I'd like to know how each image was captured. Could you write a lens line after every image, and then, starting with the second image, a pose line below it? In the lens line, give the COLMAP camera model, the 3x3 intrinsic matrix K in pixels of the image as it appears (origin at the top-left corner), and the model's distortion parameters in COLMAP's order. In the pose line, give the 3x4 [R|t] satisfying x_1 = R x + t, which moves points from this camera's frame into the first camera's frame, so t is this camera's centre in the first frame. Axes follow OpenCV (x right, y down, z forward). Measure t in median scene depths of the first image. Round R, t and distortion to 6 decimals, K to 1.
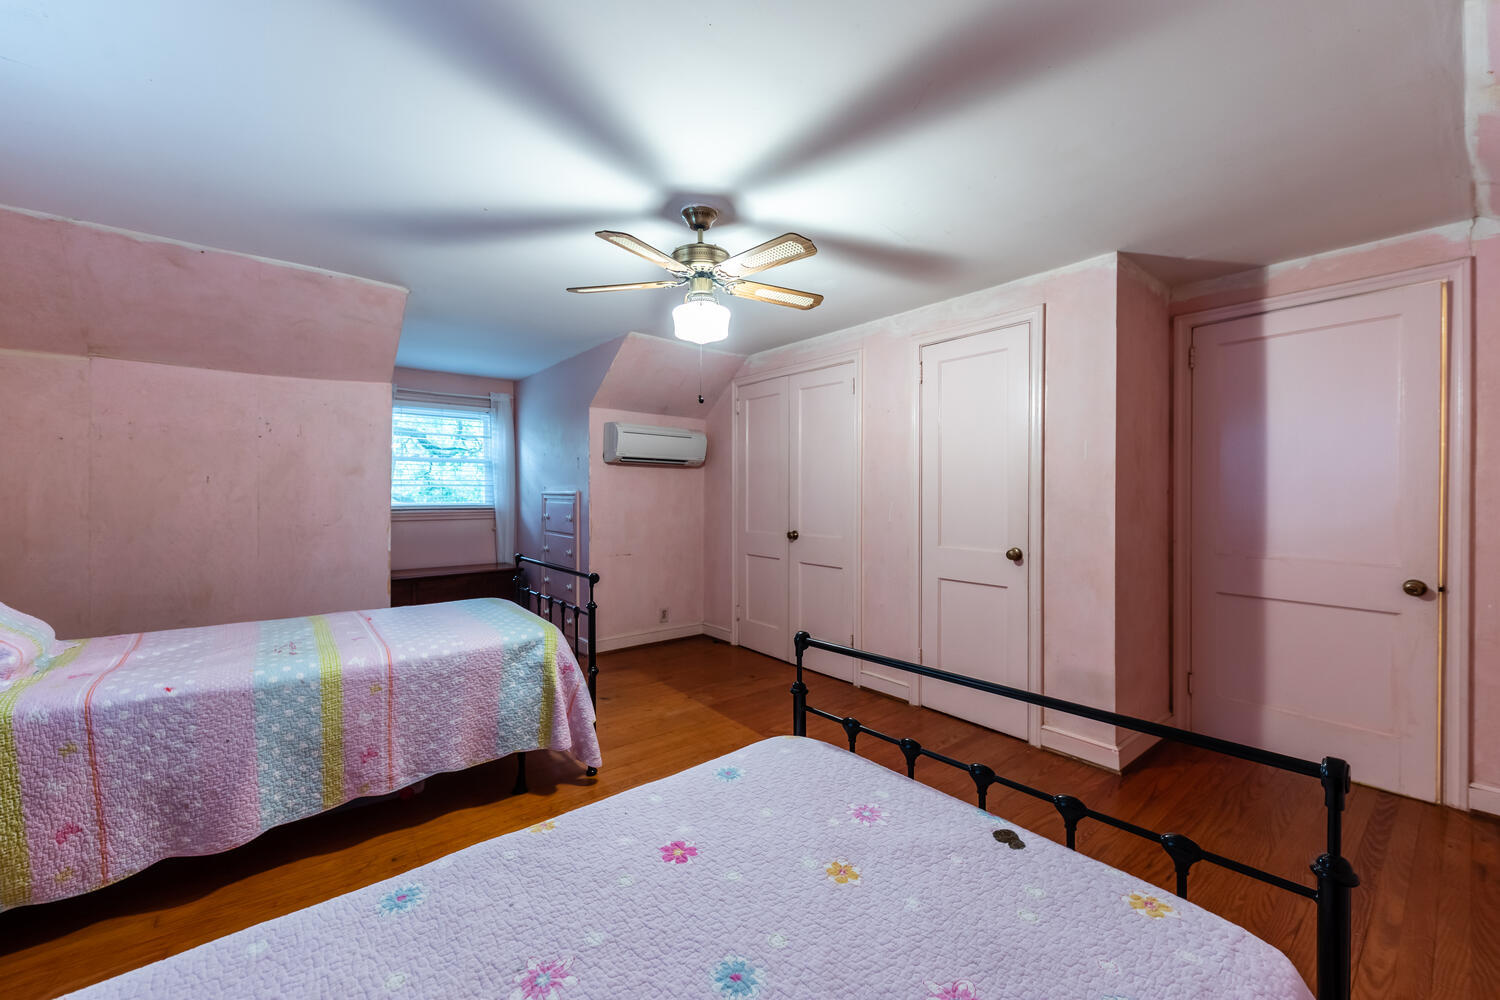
lens RADIAL K [[594.0, 0, 753.6], [0, 594.0, 497.3], [0, 0, 1]] dist [0.009529, -0.000955]
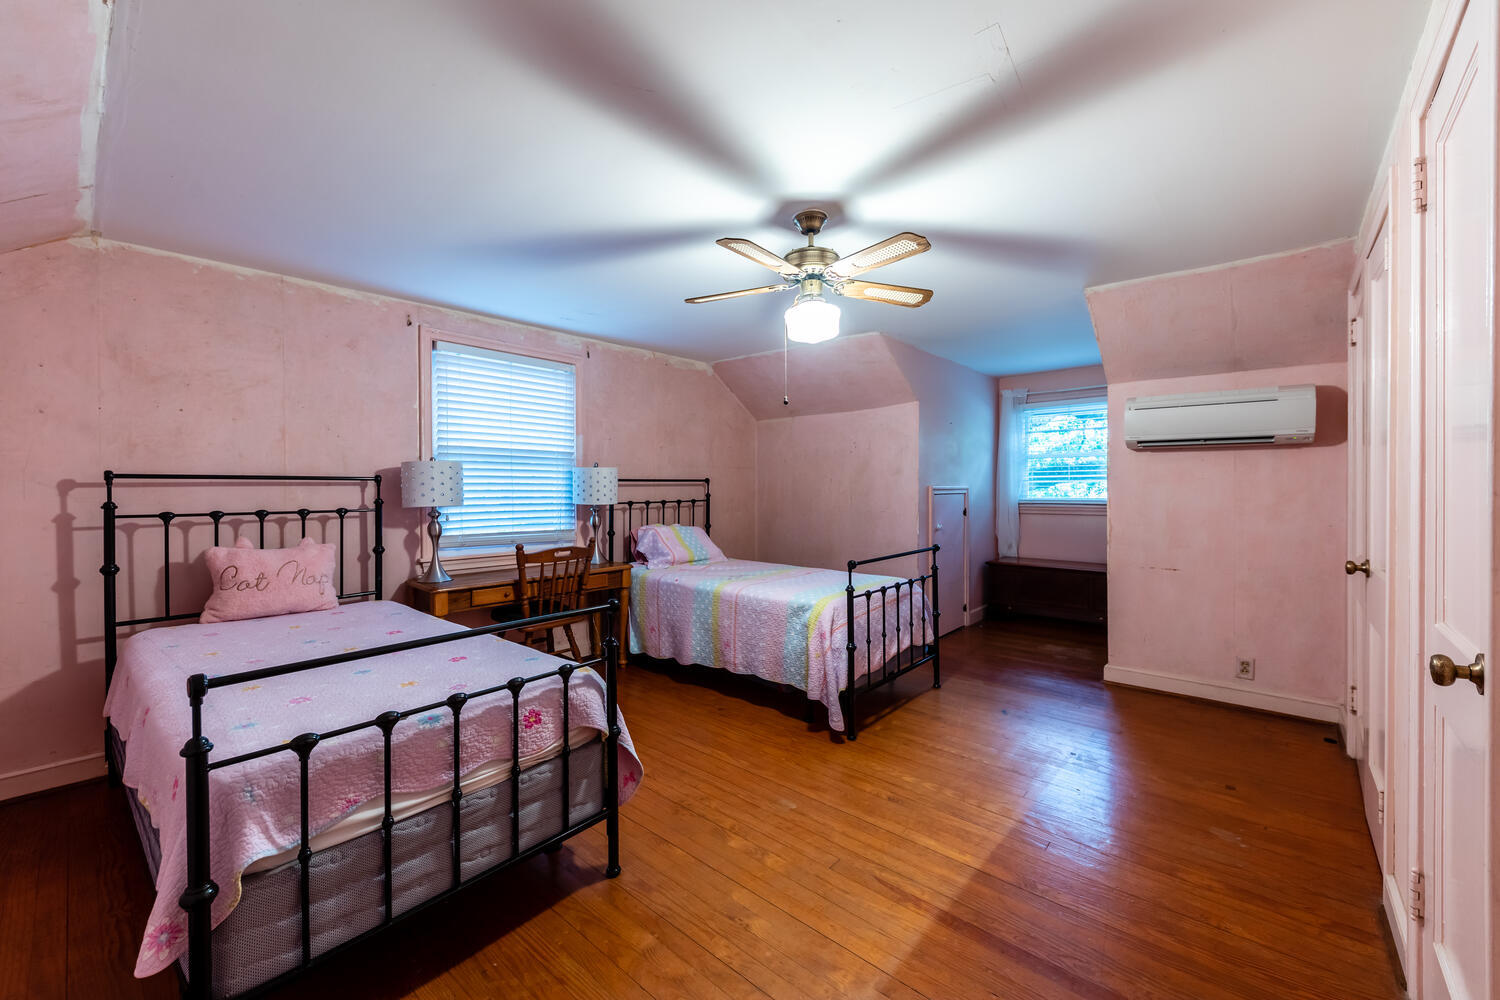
lens RADIAL K [[594.0, 0, 757.5], [0, 594.0, 497.4], [0, 0, 1]] dist [0.009529, -0.000955]
pose [[0.157675, 0.010761, -0.987433, 0.927182], [-0.004535, 0.999938, 0.010173, 0.000318], [0.987481, 0.002874, 0.157714, 0.753527]]
